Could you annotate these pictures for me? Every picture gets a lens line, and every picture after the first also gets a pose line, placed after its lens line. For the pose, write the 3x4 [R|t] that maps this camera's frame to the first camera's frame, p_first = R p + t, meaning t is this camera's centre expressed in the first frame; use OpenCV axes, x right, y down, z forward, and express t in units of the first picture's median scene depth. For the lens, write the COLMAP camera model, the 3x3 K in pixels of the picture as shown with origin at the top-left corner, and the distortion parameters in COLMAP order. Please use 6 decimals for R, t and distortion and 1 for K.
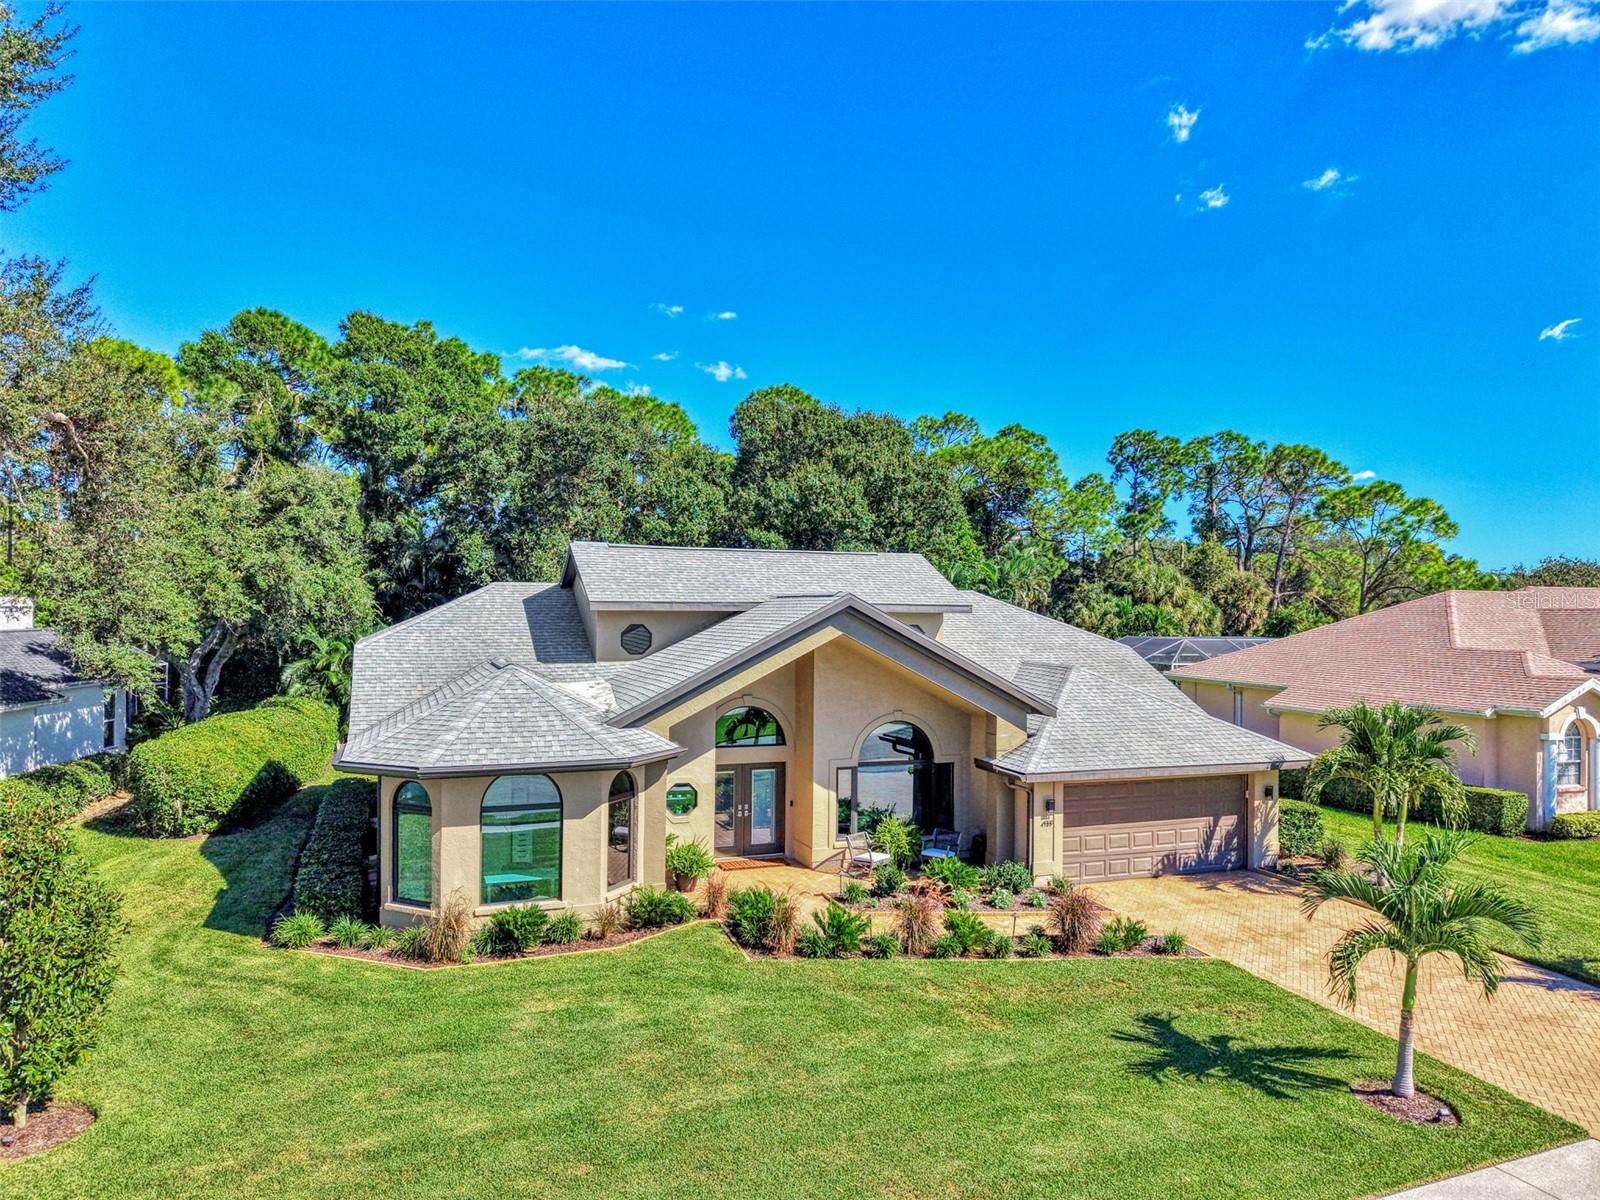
lens RADIAL K [[1073.6, 0, 800.1], [0, 1073.6, 631.2], [0, 0, 1]] dist [0.015290, -0.012299]
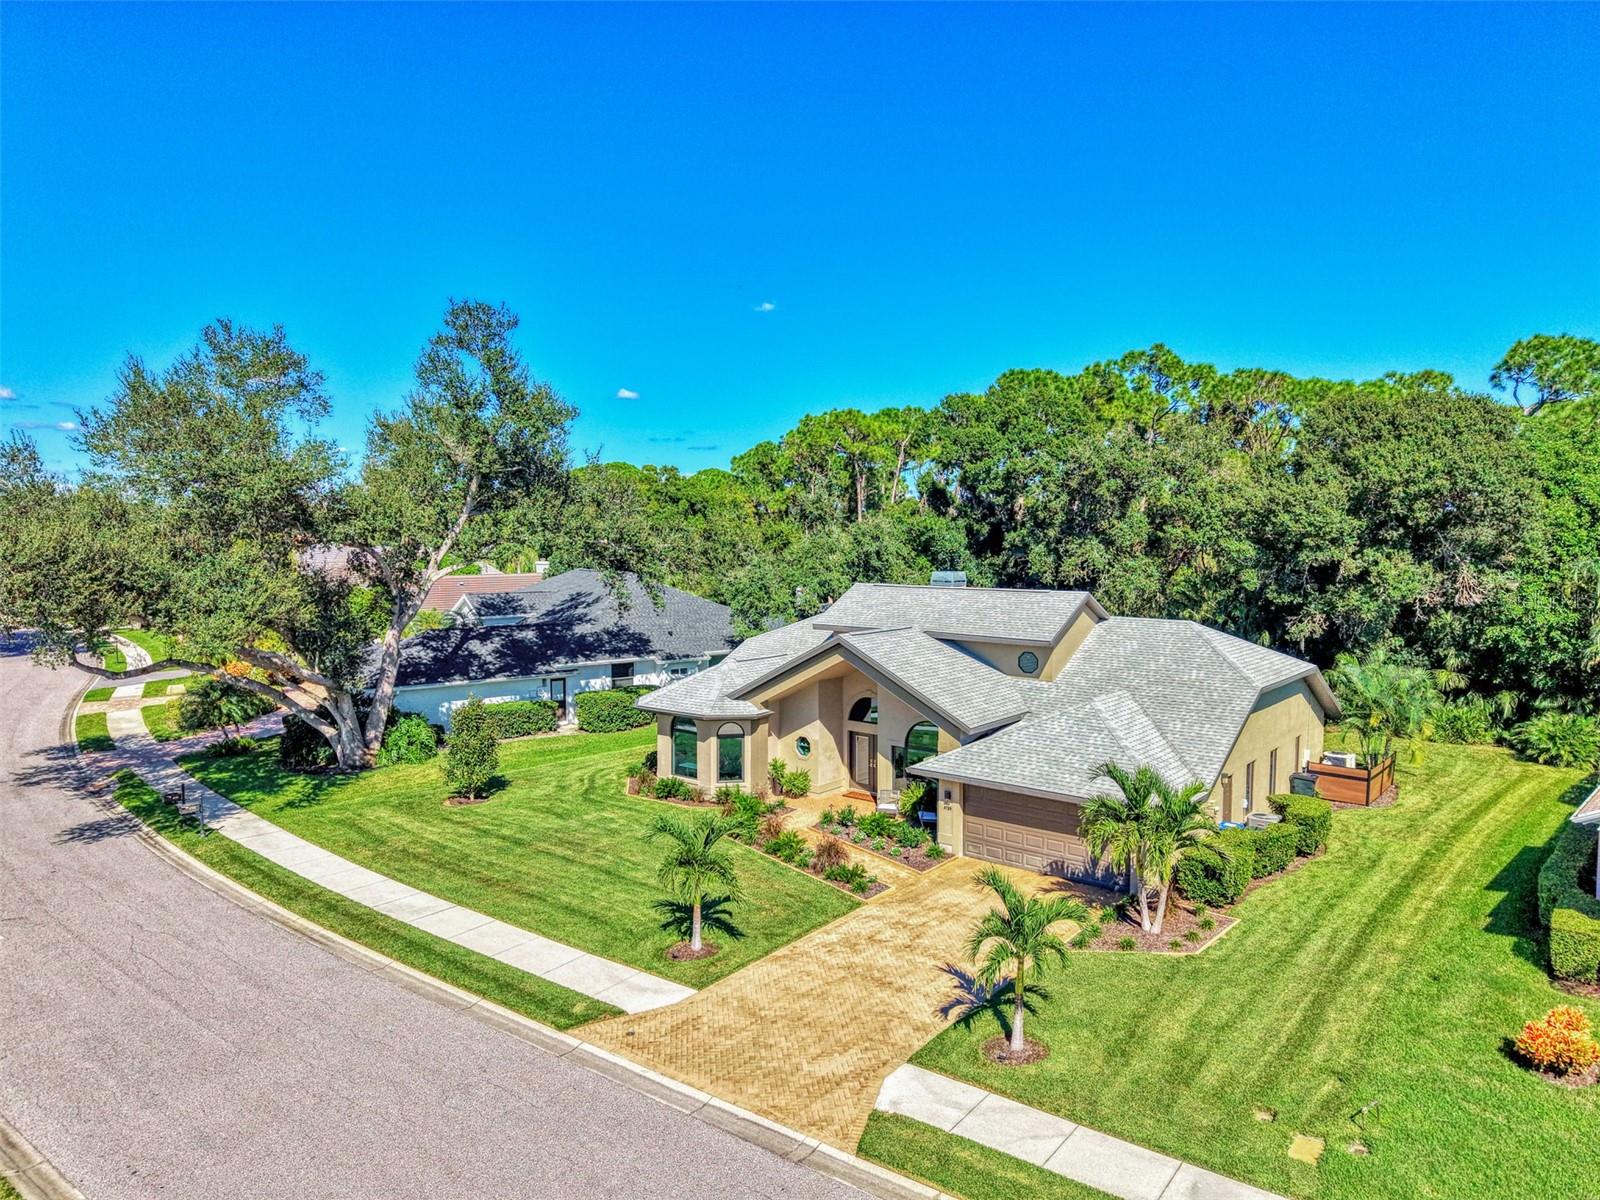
lens RADIAL K [[1073.6, 0, 812.9], [0, 1073.6, 616.7], [0, 0, 1]] dist [0.015290, -0.012299]
pose [[0.514395, 0.063708, -0.855184, 1.482972], [-0.015497, 0.997764, 0.065008, -0.176595], [0.857413, -0.020187, 0.514232, 0.157938]]
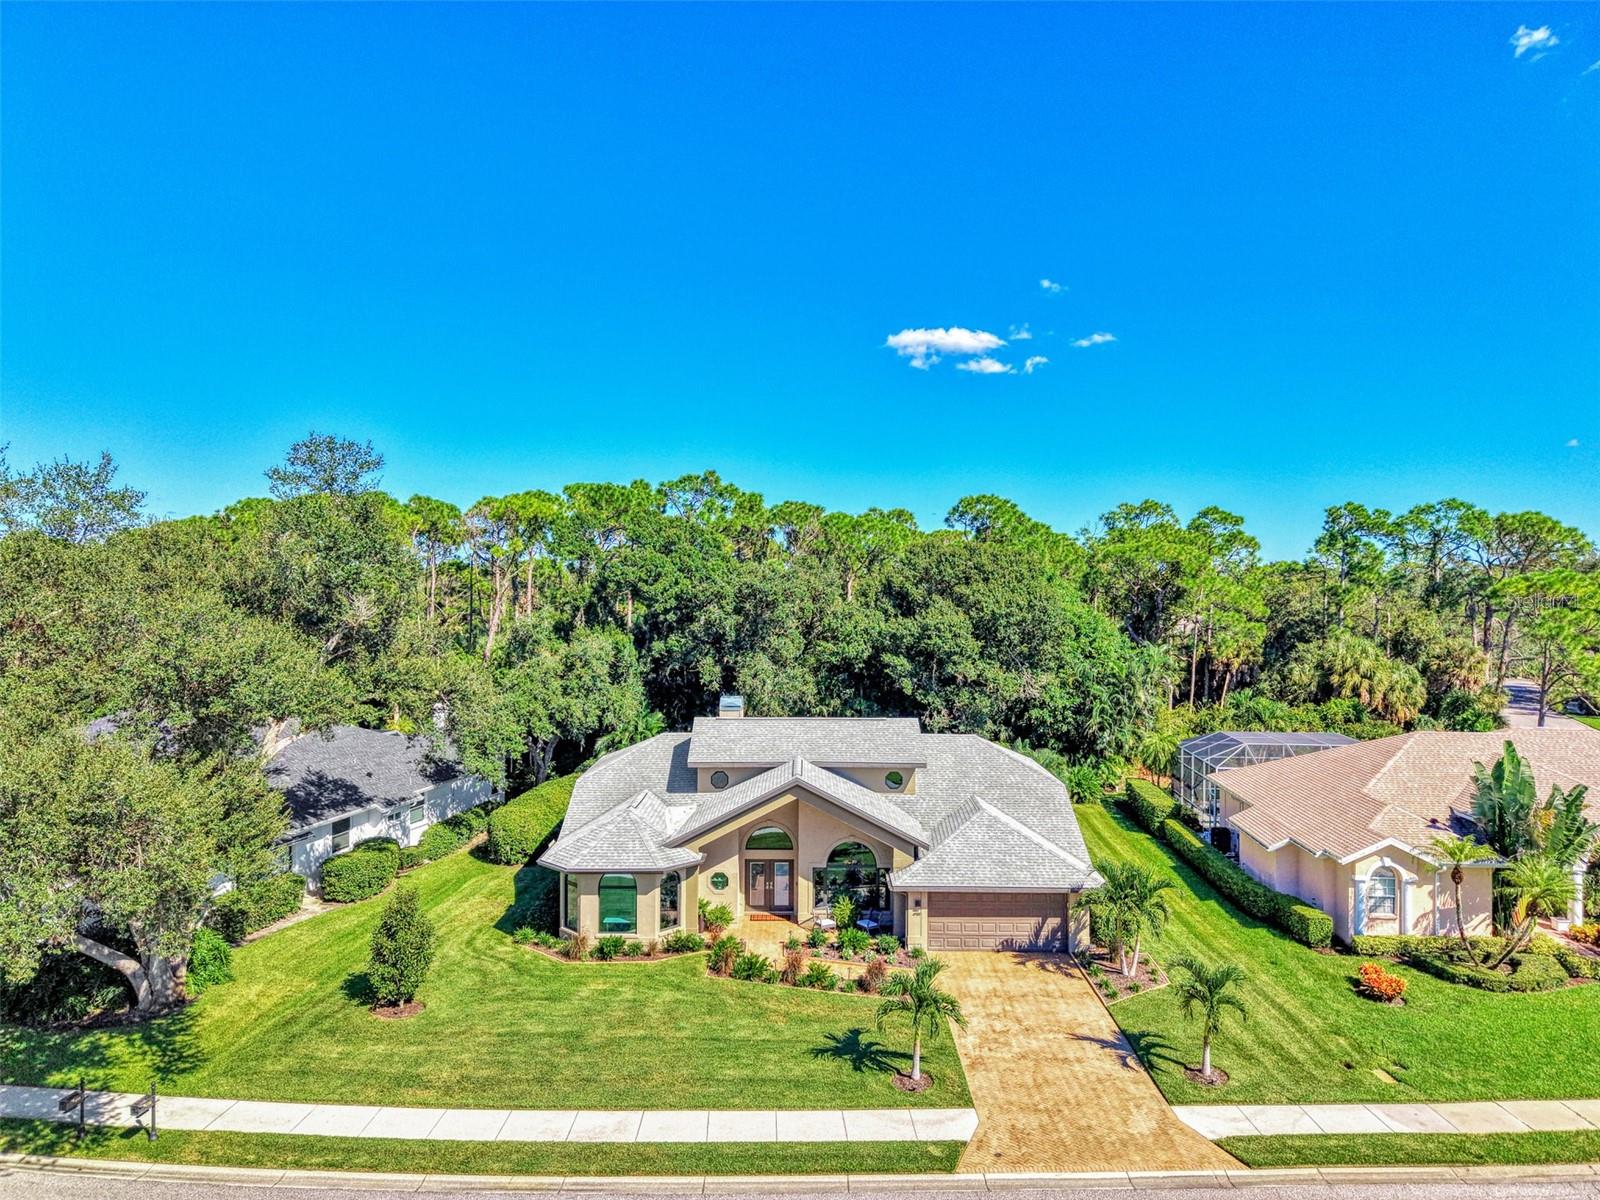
lens RADIAL K [[1073.6, 0, 801.3], [0, 1073.6, 578.3], [0, 0, 1]] dist [0.015290, -0.012299]
pose [[0.935606, -0.005448, -0.353003, 0.754257], [-0.002163, 0.999774, -0.021163, -0.362923], [0.353038, 0.020564, 0.935383, -0.772197]]
